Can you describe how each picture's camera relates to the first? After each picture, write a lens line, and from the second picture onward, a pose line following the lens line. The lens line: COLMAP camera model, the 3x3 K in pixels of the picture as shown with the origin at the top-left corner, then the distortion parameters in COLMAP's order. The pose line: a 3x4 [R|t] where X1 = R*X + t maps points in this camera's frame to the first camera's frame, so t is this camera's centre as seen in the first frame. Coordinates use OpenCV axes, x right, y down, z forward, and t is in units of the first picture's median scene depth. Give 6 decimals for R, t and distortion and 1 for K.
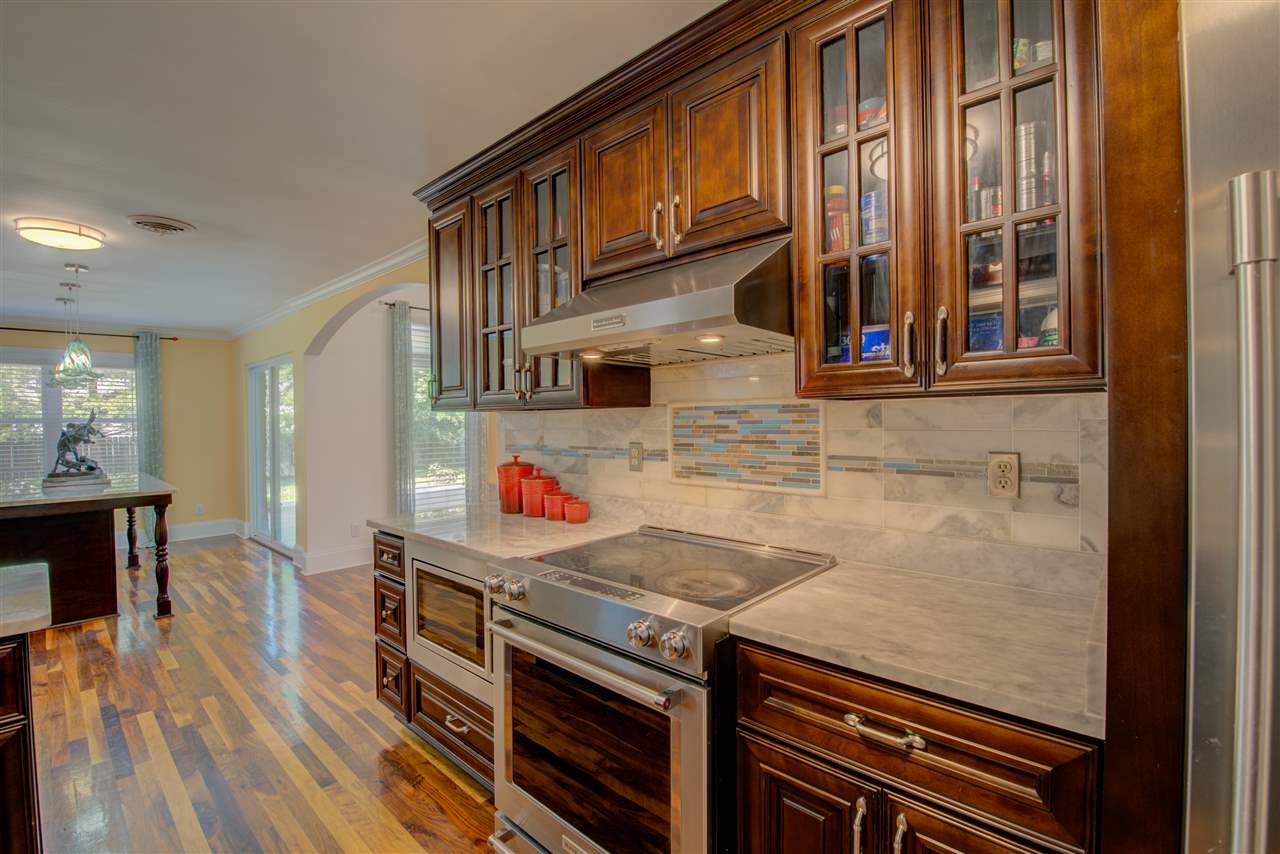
lens RADIAL K [[553.3, 0, 645.8], [0, 553.3, 425.7], [0, 0, 1]] dist [-0.007532, -0.006483]
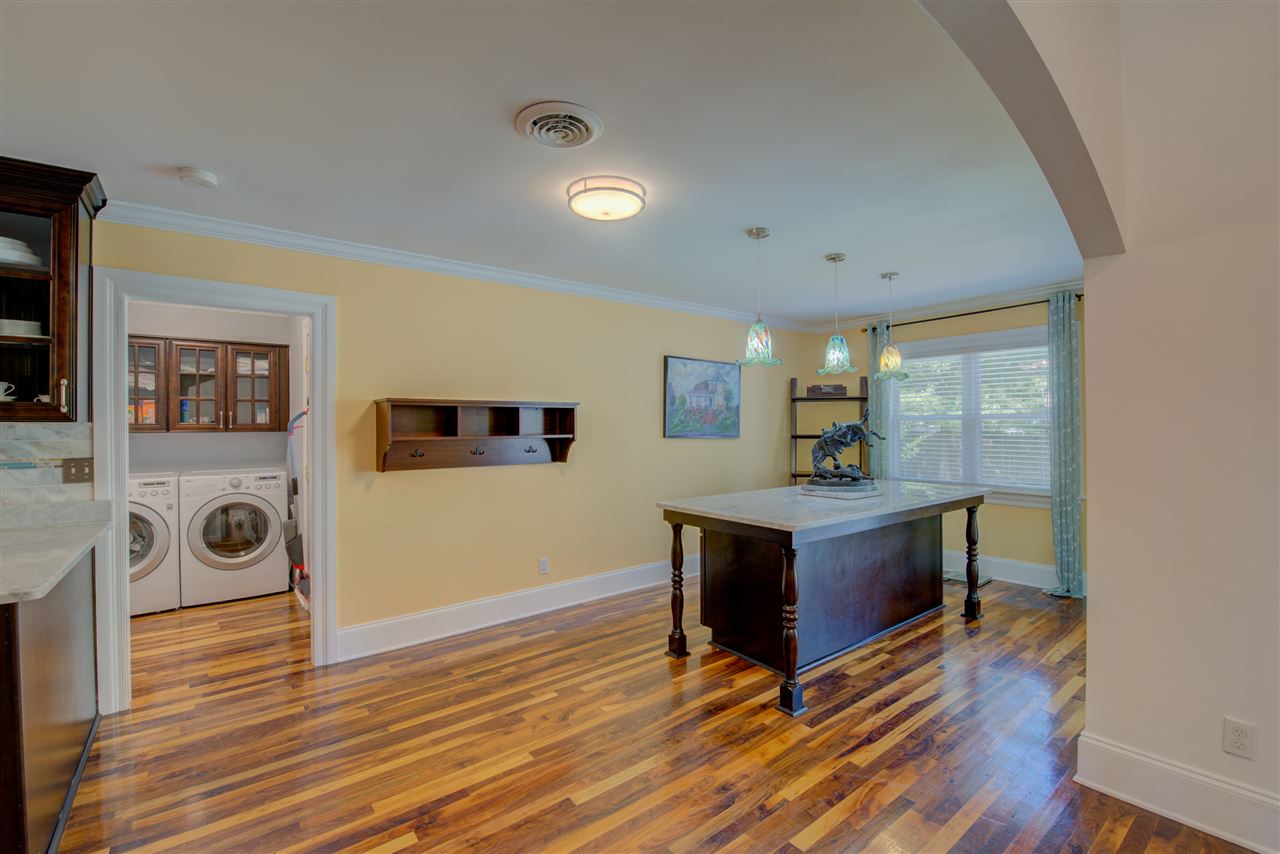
lens RADIAL K [[553.3, 0, 638.3], [0, 553.3, 426.3], [0, 0, 1]] dist [-0.007532, -0.006483]
pose [[-0.177119, 0.013665, -0.984095, -0.279703], [0.000300, 0.999904, 0.013830, -0.016586], [0.984189, 0.002154, -0.177106, 1.428543]]
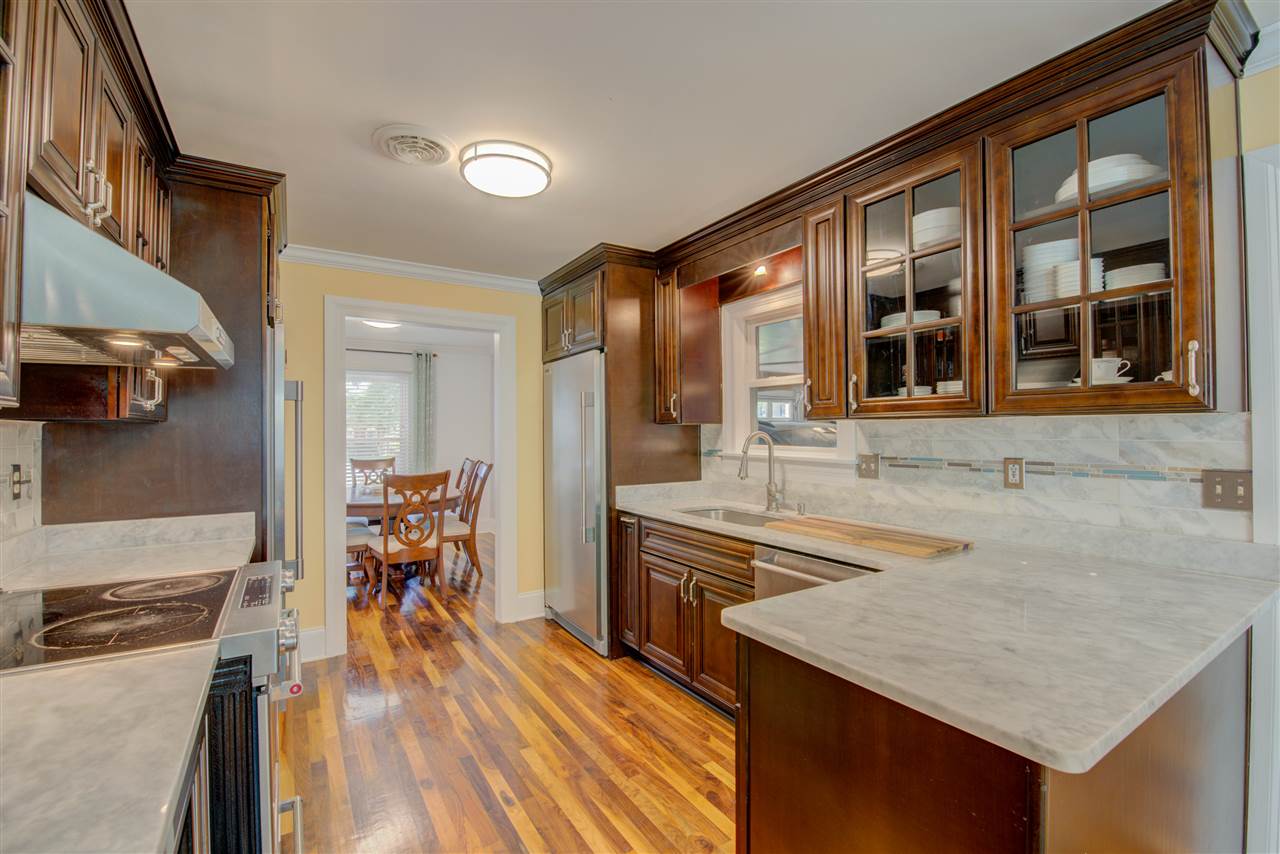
lens RADIAL K [[553.3, 0, 649.3], [0, 553.3, 426.2], [0, 0, 1]] dist [-0.007532, -0.006483]
pose [[-0.964895, 0.019166, 0.261934, -0.612466], [0.018785, 0.999816, -0.003961, -0.004474], [-0.261962, 0.001099, -0.965078, 1.006843]]
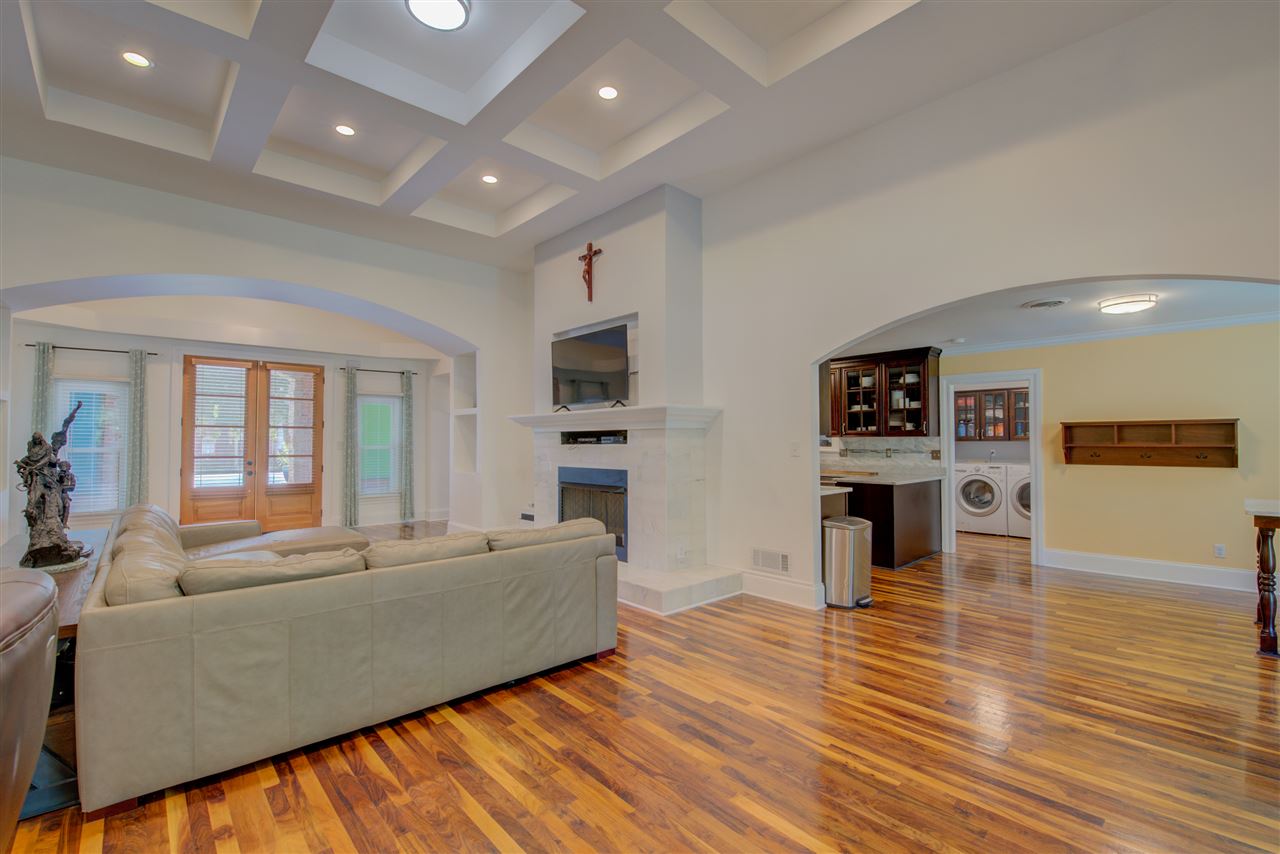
lens RADIAL K [[553.3, 0, 645.3], [0, 553.3, 426.9], [0, 0, 1]] dist [-0.007532, -0.006483]
pose [[-0.995542, 0.016861, 0.092797, 0.069357], [0.015309, 0.999731, -0.017403, -0.032154], [-0.093065, -0.015905, -0.995533, 3.041020]]
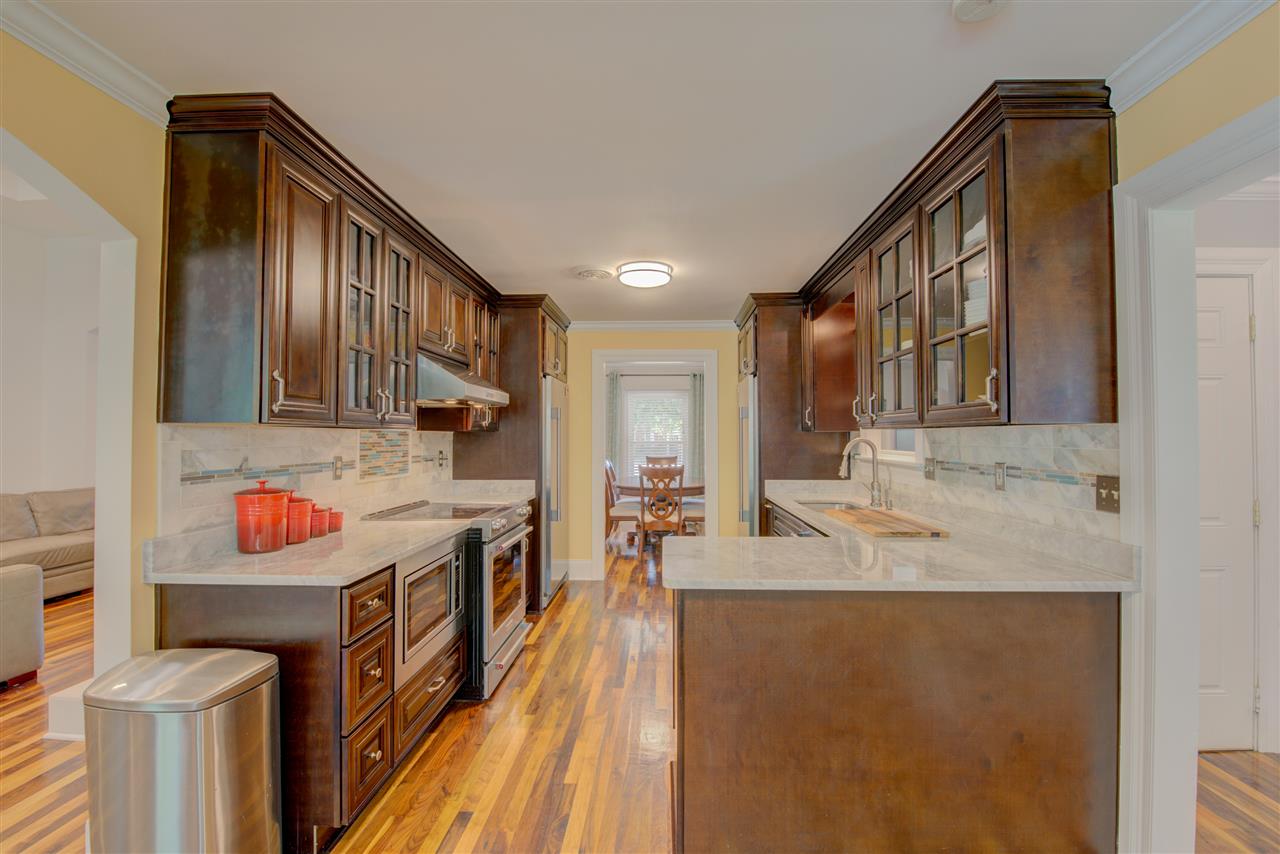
lens RADIAL K [[553.3, 0, 644.9], [0, 553.3, 426.8], [0, 0, 1]] dist [-0.007532, -0.006483]
pose [[-0.639839, 0.026488, 0.768052, -1.251840], [0.015006, 0.999646, -0.021974, 0.000882], [-0.768362, -0.002535, -0.640010, 1.120201]]
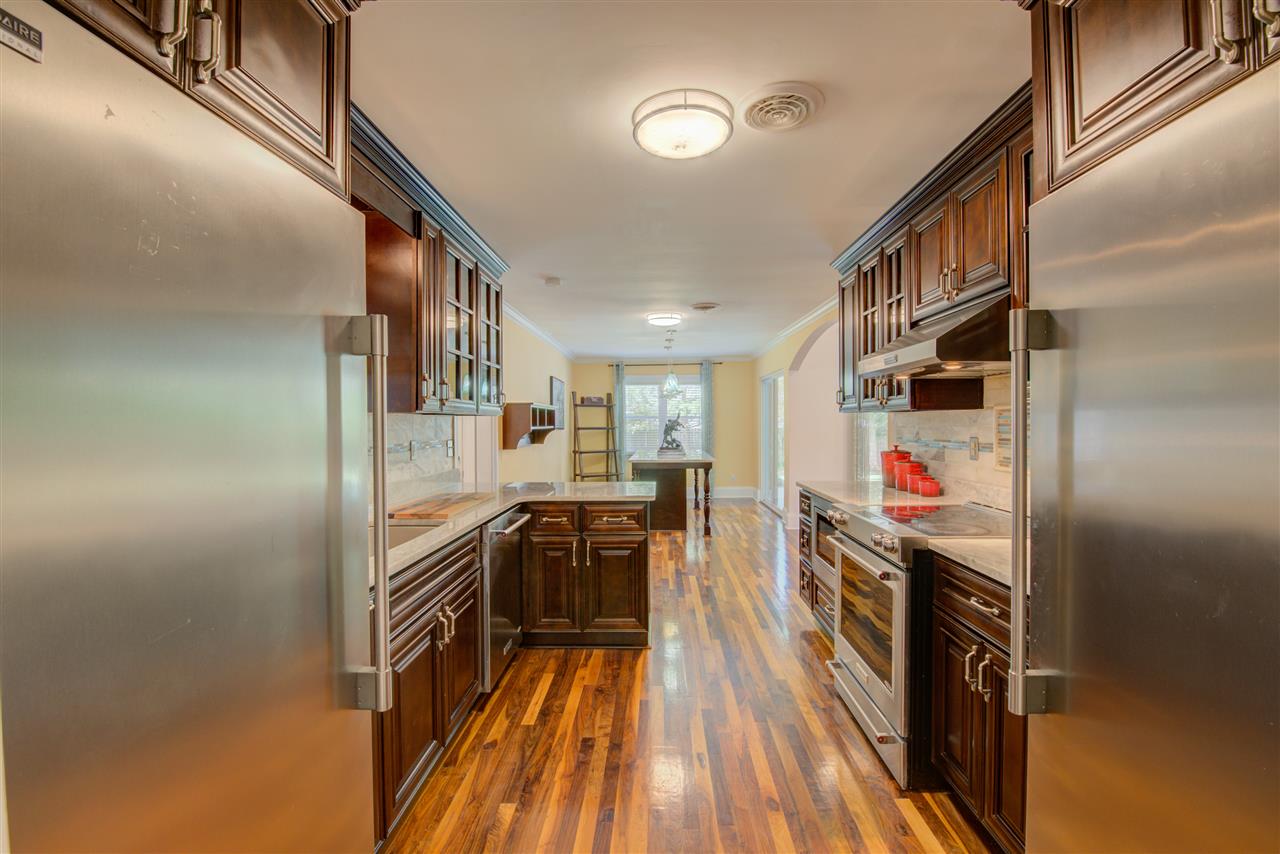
lens RADIAL K [[553.3, 0, 637.8], [0, 553.3, 426.8], [0, 0, 1]] dist [-0.007532, -0.006483]
pose [[0.637443, 0.015411, -0.770343, 0.408558], [-0.009175, 0.999881, 0.012411, -0.001473], [0.770443, -0.000843, 0.637508, -0.347167]]
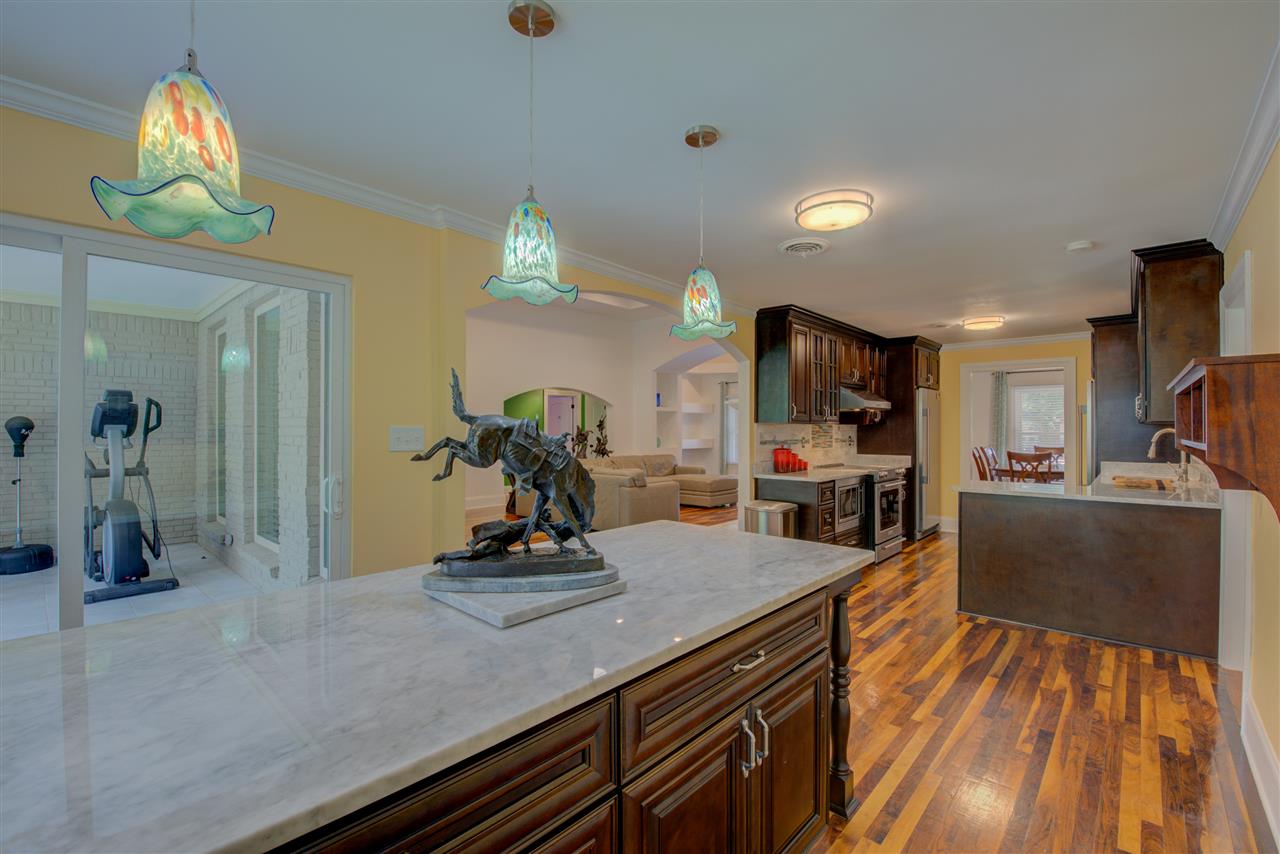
lens RADIAL K [[553.3, 0, 641.5], [0, 553.3, 426.5], [0, 0, 1]] dist [-0.007532, -0.006483]
pose [[0.003669, 0.015387, 0.999875, -2.354440], [0.007674, 0.999852, -0.015414, 0.013051], [-0.999964, 0.007729, 0.003551, 1.561965]]
